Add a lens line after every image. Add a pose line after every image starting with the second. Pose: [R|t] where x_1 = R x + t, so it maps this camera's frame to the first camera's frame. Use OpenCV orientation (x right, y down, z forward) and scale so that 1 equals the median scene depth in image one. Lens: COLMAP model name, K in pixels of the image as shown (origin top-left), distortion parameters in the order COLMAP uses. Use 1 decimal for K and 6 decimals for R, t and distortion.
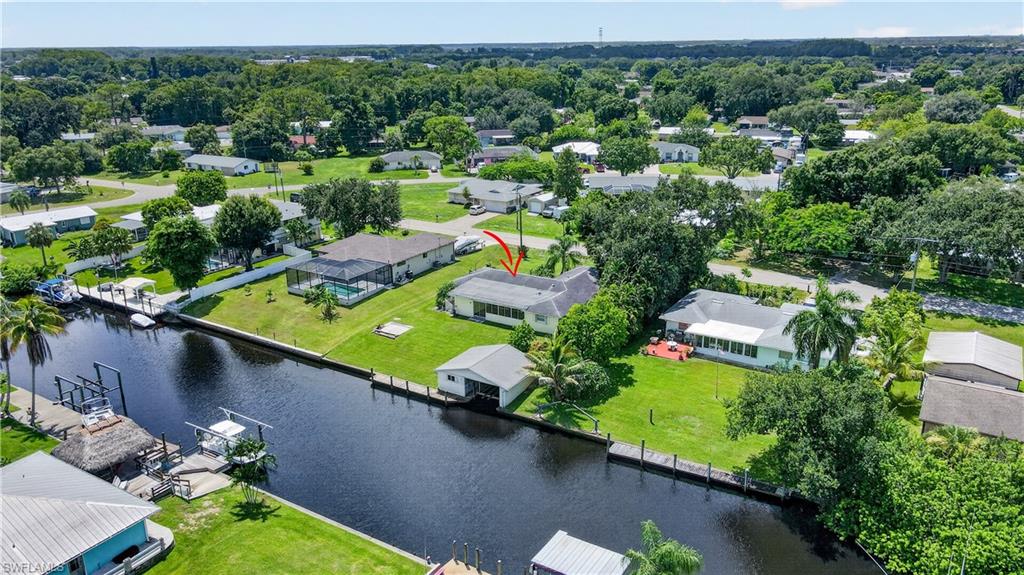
lens RADIAL K [[750.8, 0, 511.8], [0, 750.8, 287.7], [0, 0, 1]] dist [0.009848, 0.014361]
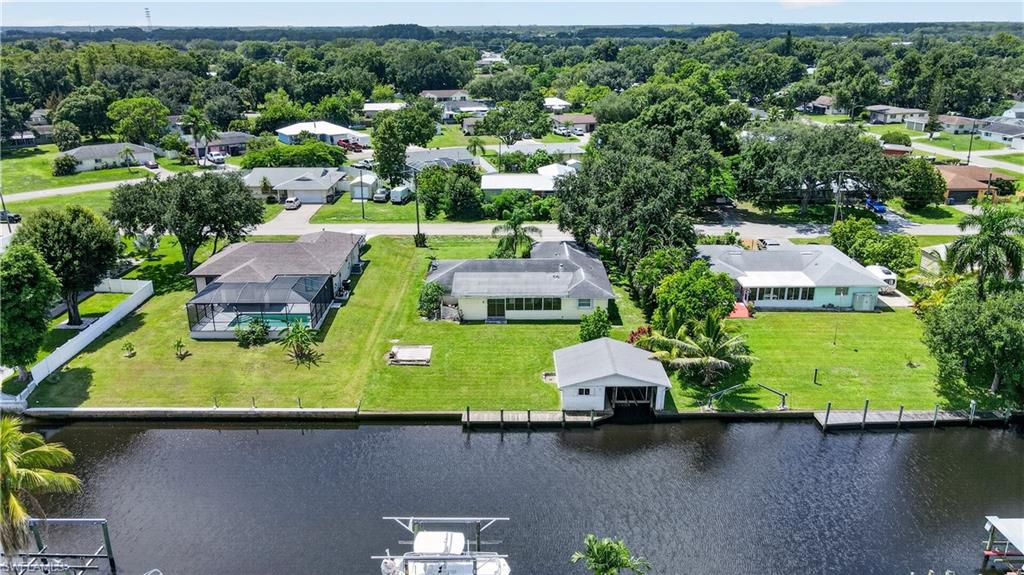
lens RADIAL K [[750.8, 0, 512.3], [0, 750.8, 288.2], [0, 0, 1]] dist [0.009848, 0.014361]
pose [[0.847117, -0.168544, 0.503971, -0.429926], [0.160447, 0.985231, 0.059800, -0.037541], [-0.506607, 0.030203, 0.861648, 0.294069]]
